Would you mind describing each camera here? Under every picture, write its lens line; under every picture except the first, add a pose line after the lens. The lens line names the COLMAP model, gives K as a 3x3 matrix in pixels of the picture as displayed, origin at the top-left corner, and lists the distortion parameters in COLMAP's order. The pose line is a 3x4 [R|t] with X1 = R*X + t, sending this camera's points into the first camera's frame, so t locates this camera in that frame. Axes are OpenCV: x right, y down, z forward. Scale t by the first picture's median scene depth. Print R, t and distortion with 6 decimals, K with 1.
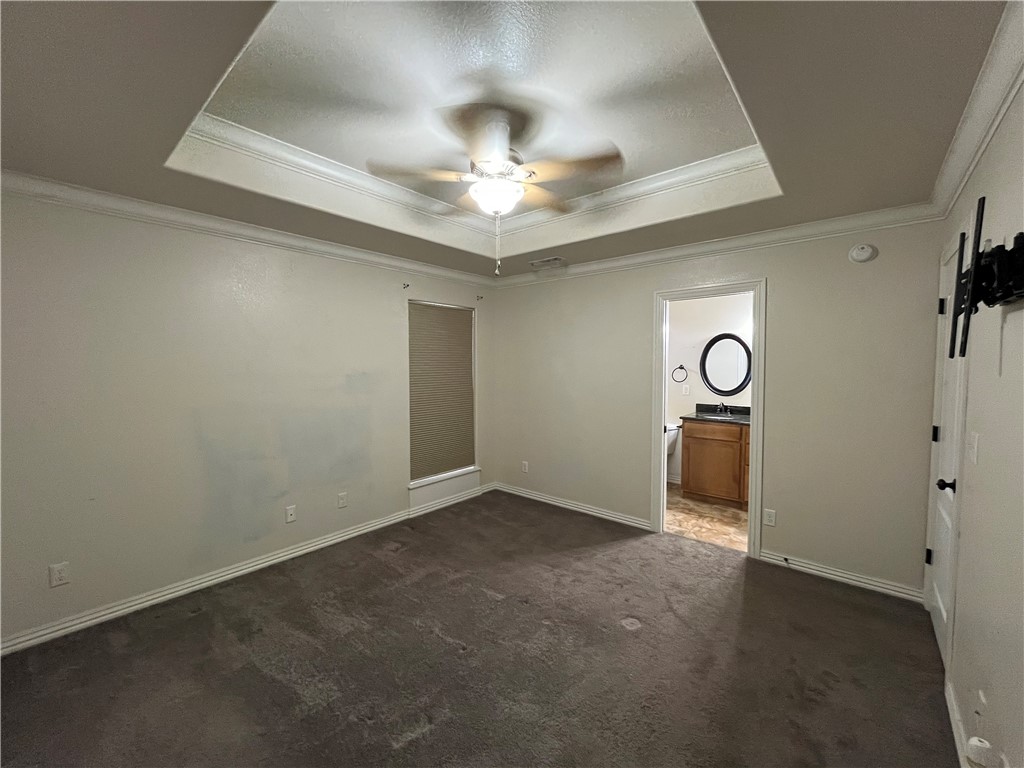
lens RADIAL K [[413.8, 0, 509.5], [0, 413.8, 385.8], [0, 0, 1]] dist [-0.002428, -0.000338]
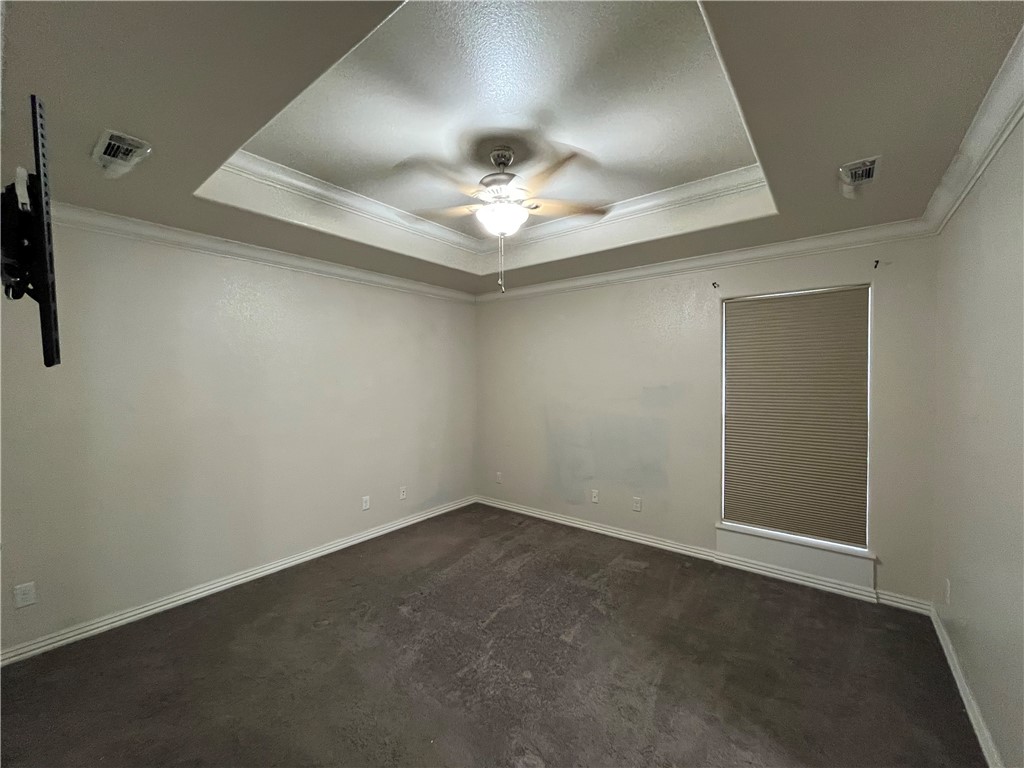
lens RADIAL K [[413.8, 0, 509.5], [0, 413.8, 381.1], [0, 0, 1]] dist [-0.002428, -0.000338]
pose [[0.038702, 0.007877, -0.999220, 0.680066], [-0.050784, 0.998692, 0.005906, -0.031241], [0.997960, 0.050516, 0.039051, 0.646983]]
